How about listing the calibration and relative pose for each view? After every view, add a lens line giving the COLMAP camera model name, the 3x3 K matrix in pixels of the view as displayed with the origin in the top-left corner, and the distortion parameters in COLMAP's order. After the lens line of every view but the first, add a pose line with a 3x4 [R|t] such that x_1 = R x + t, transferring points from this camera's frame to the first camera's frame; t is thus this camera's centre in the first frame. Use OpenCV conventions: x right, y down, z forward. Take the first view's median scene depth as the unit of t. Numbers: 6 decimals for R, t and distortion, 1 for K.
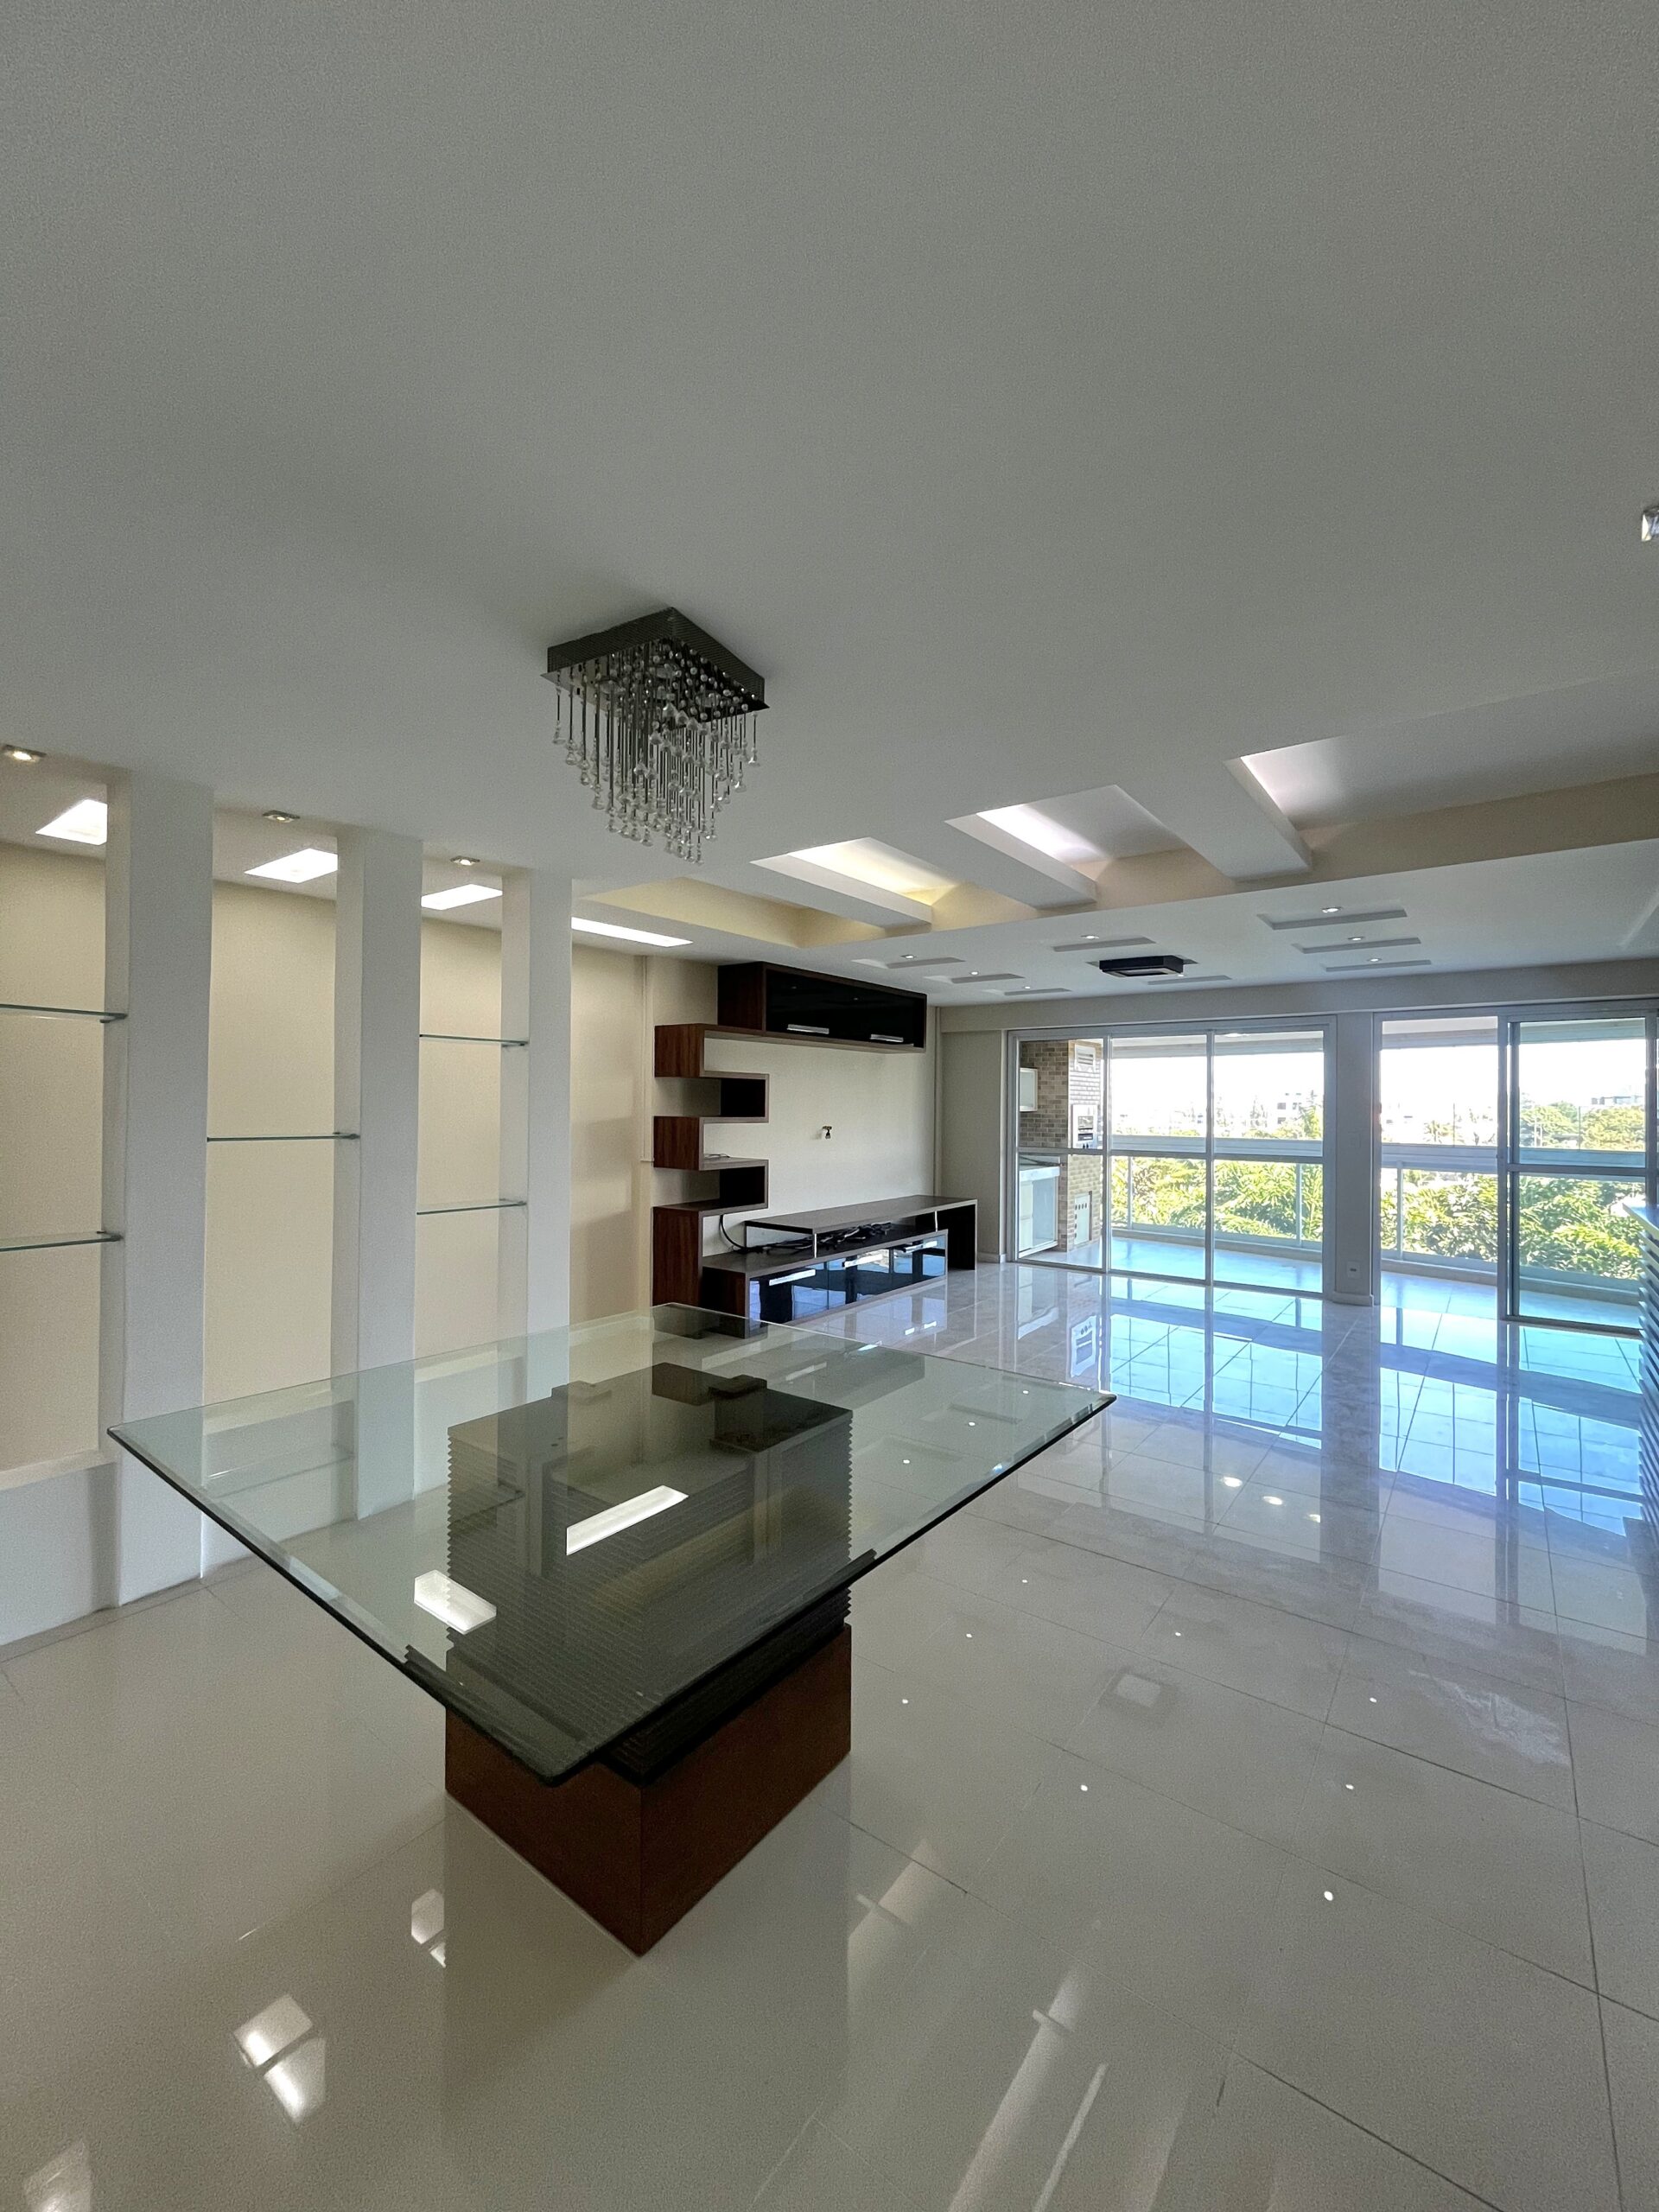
lens RADIAL K [[894.3, 0, 830.6], [0, 894.3, 1101.8], [0, 0, 1]] dist [-0.002043, 0.000517]
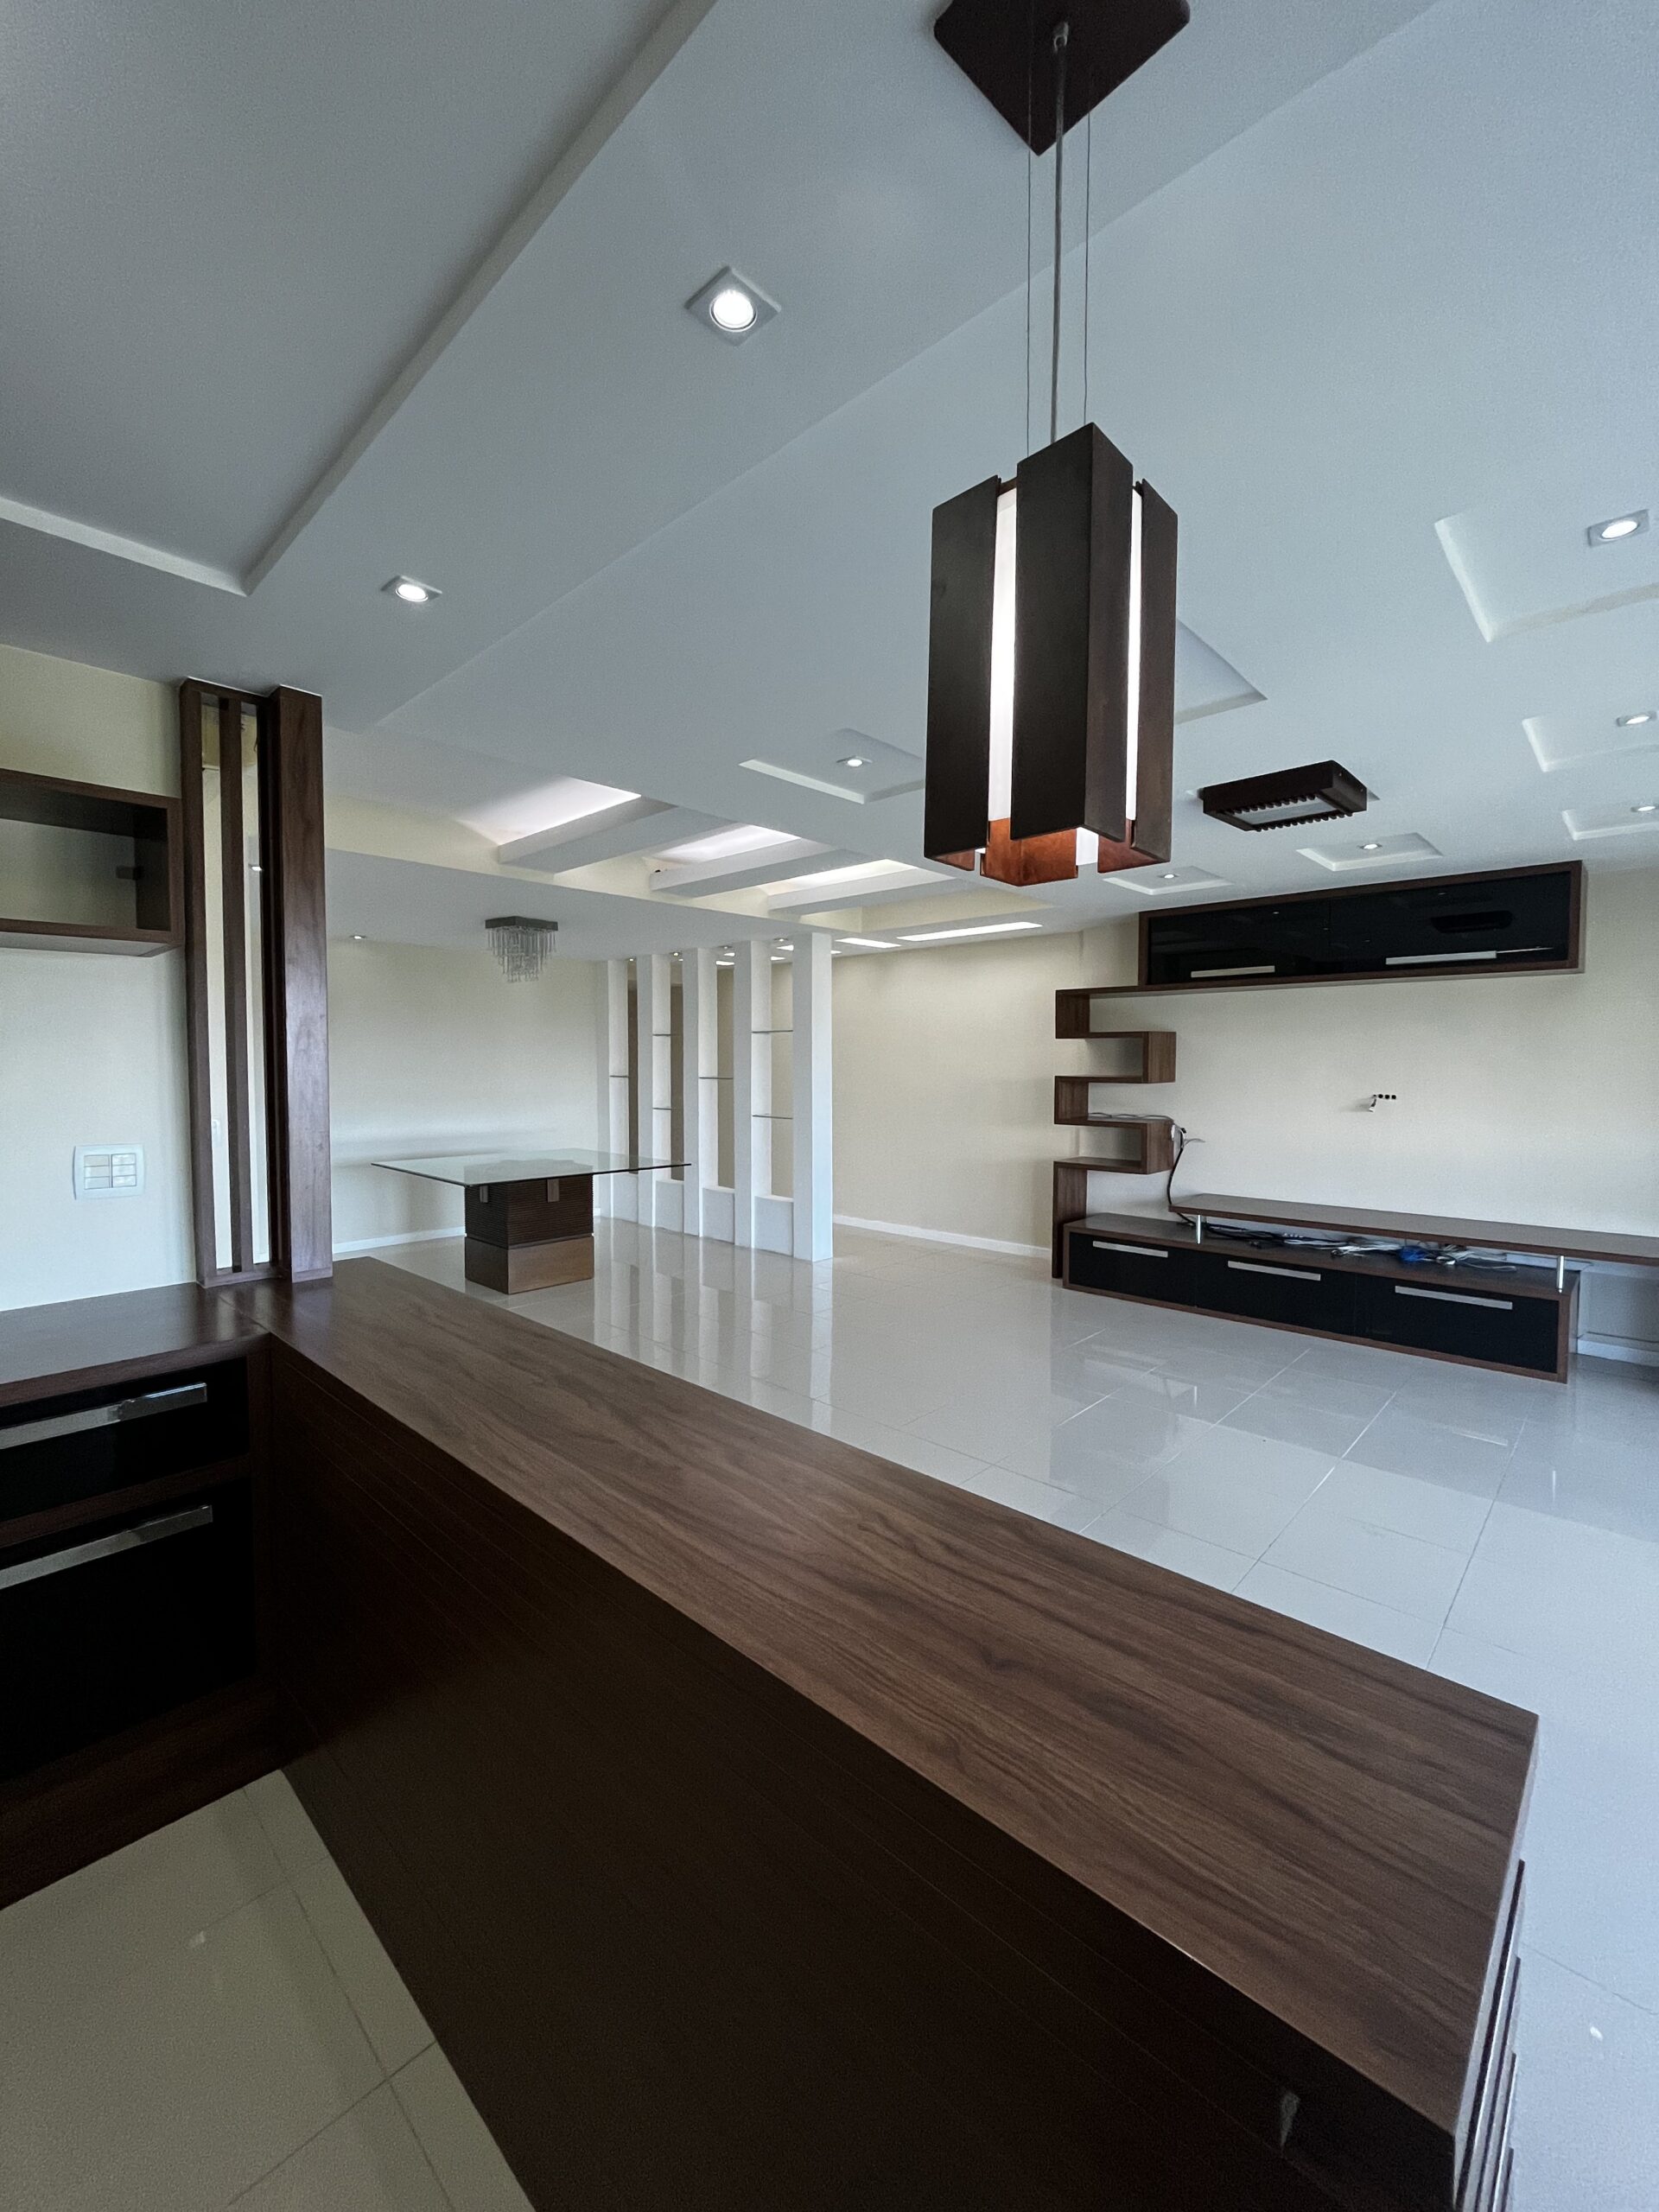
lens RADIAL K [[894.3, 0, 828.3], [0, 894.3, 1103.9], [0, 0, 1]] dist [-0.002043, 0.000517]
pose [[-0.119852, 0.039412, -0.992009, 0.843805], [-0.000781, 0.999208, 0.039792, 0.007068], [0.992792, 0.005544, -0.119726, 0.743975]]
